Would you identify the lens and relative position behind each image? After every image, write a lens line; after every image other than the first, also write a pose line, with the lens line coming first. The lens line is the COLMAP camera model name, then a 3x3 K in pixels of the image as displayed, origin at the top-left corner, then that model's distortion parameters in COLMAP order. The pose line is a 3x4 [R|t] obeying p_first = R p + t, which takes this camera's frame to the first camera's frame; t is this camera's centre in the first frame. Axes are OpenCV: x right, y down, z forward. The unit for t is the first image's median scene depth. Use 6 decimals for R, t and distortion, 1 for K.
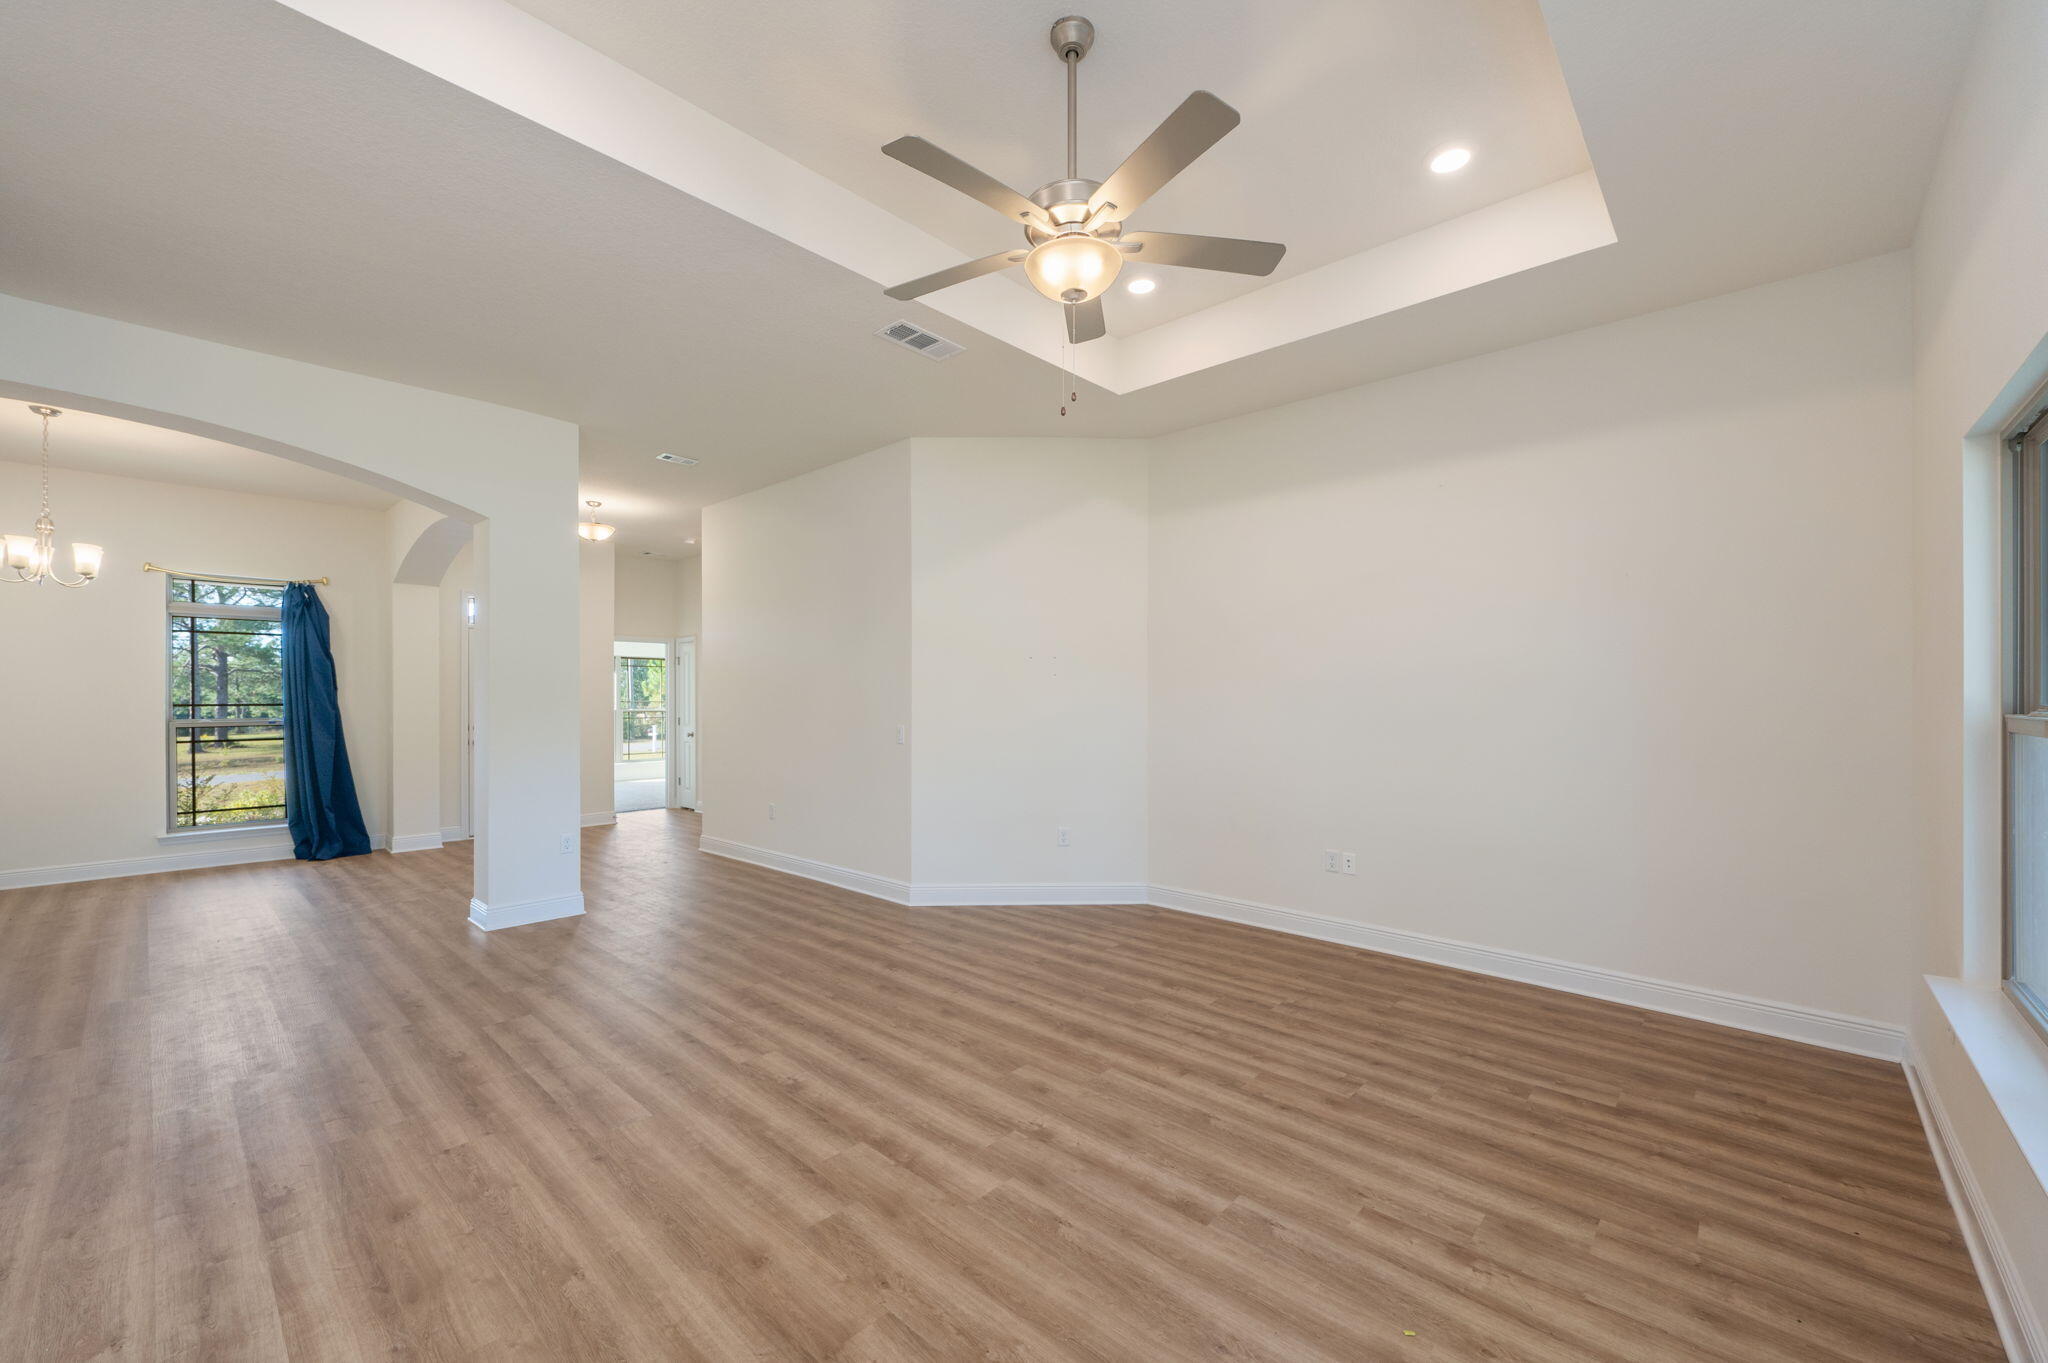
lens RADIAL K [[809.2, 0, 1025.0], [0, 809.2, 686.0], [0, 0, 1]] dist [-0.002219, -0.000242]
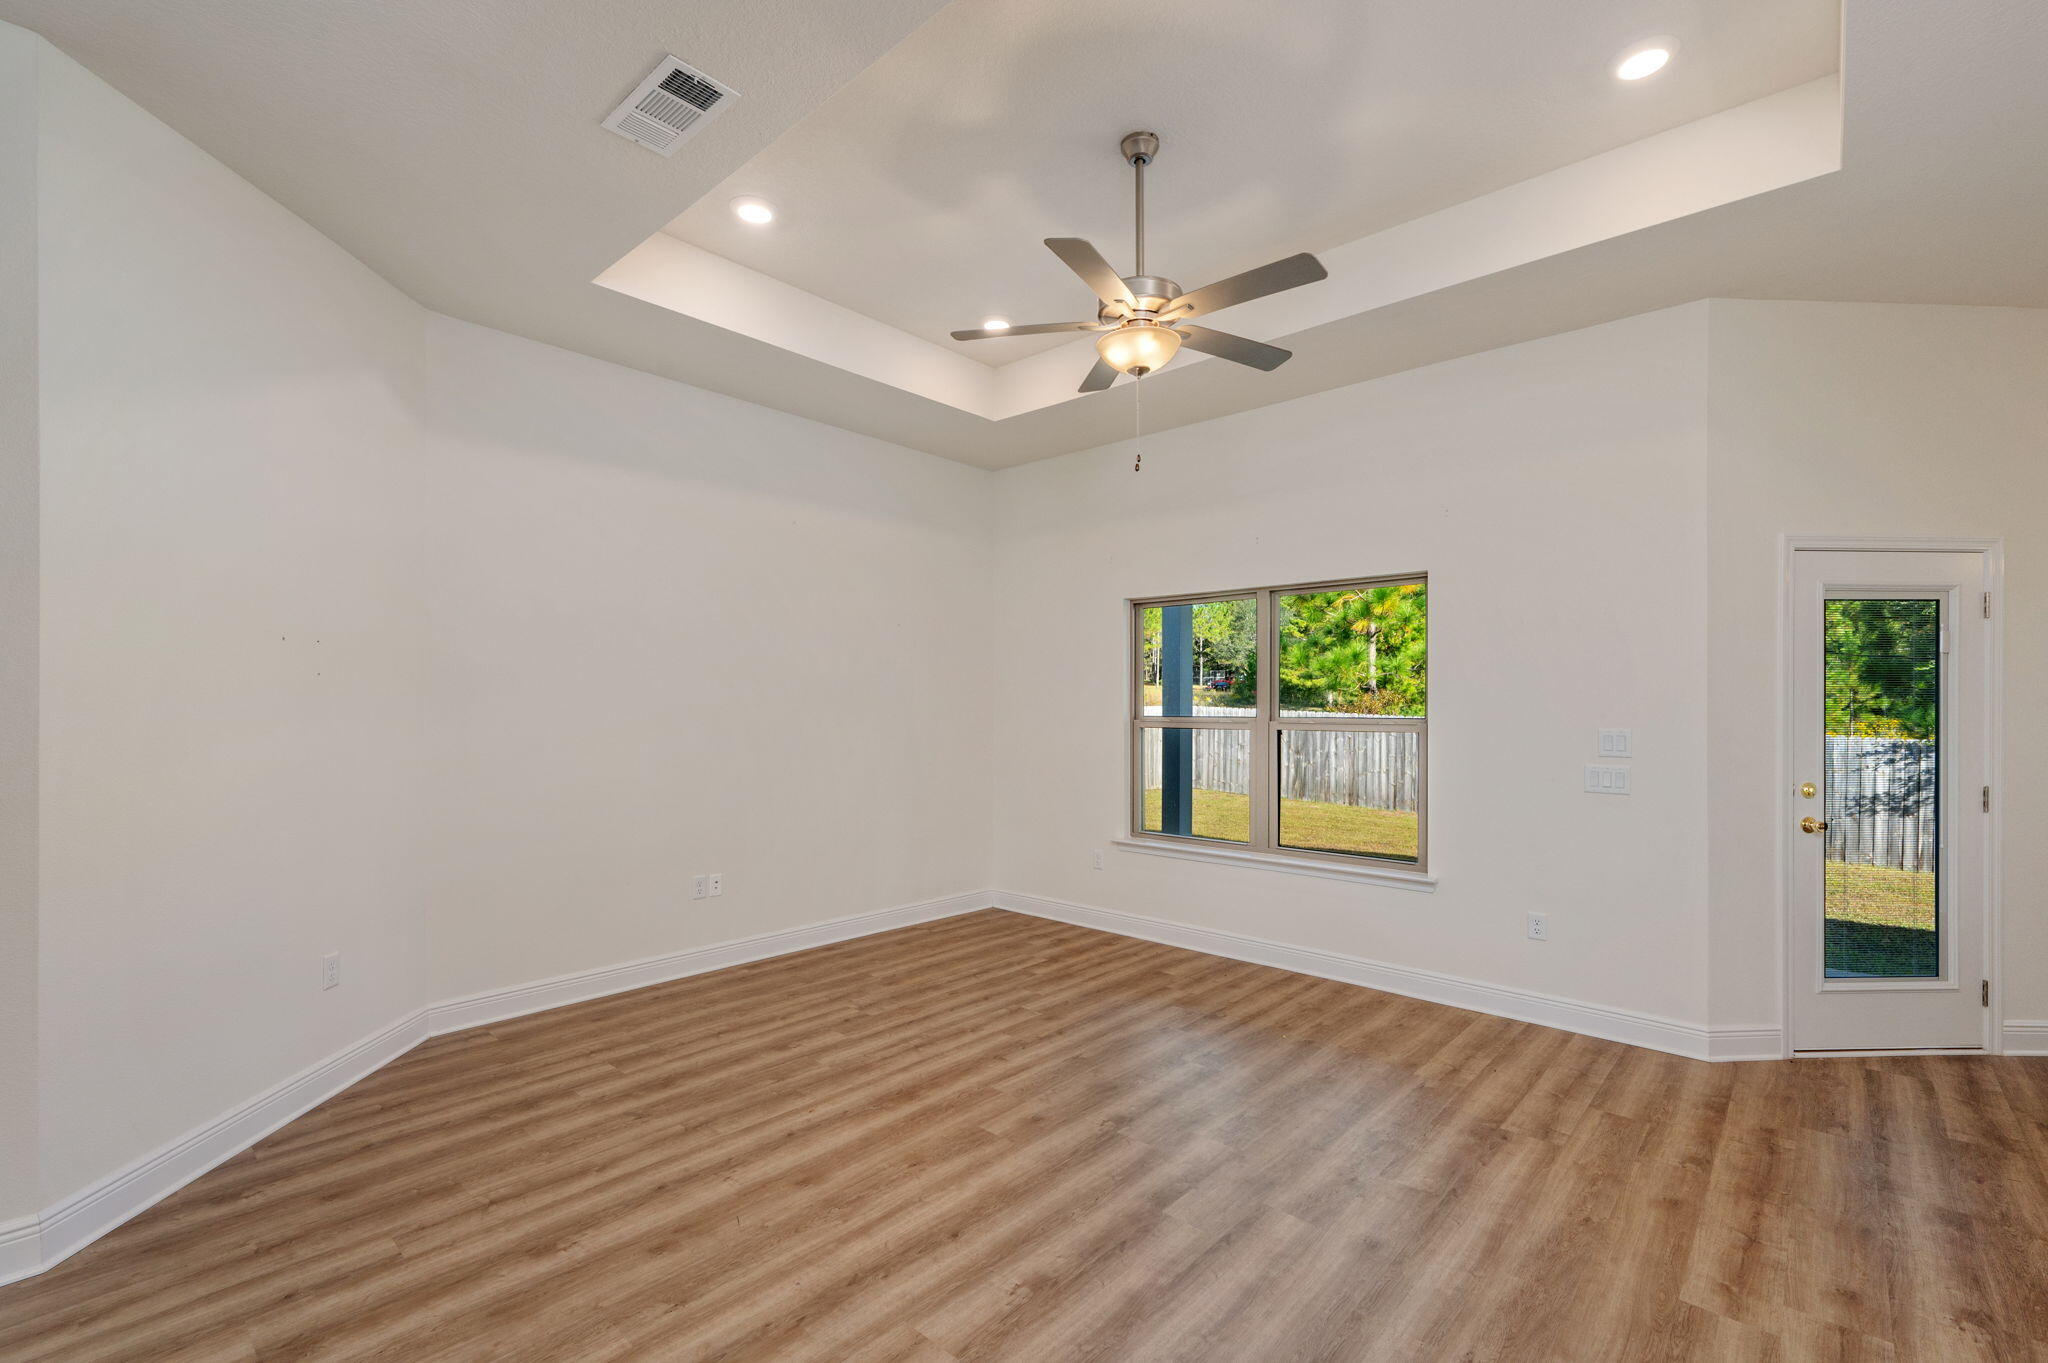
lens RADIAL K [[880.7, 0, 1023.9], [0, 880.7, 702.6], [0, 0, 1]] dist [-0.007571, 0.002779]
pose [[0.000362, 0.002670, 0.999996, -0.894694], [-0.014975, 0.999884, -0.002664, -0.001073], [-0.999888, -0.014974, 0.000401, 0.876387]]
